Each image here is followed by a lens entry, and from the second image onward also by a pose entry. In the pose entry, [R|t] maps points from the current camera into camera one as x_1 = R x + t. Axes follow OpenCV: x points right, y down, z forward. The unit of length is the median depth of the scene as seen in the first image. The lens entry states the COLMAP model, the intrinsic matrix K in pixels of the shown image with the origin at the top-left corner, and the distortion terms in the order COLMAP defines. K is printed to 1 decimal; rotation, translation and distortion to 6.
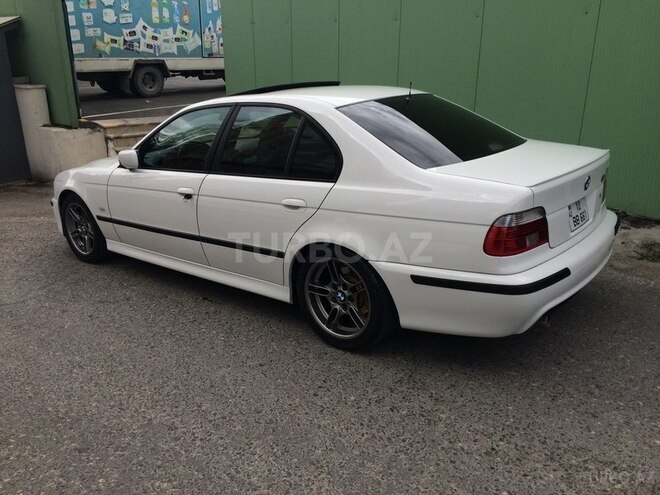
lens RADIAL K [[557.9, 0, 327.4], [0, 557.9, 244.0], [0, 0, 1]] dist [0.019446, -0.021583]
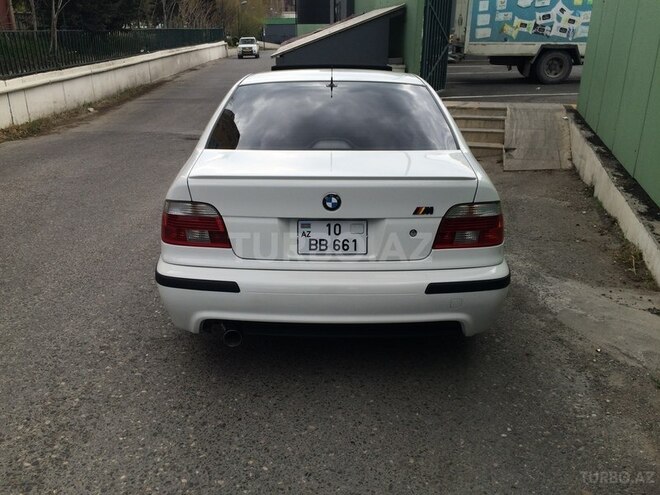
lens RADIAL K [[557.9, 0, 327.2], [0, 557.9, 251.4], [0, 0, 1]] dist [0.019446, -0.021583]
pose [[0.640753, 0.277368, -0.715893, 0.217466], [-0.252618, 0.956705, 0.144565, -0.031858], [0.724997, 0.088217, 0.683079, 0.098352]]
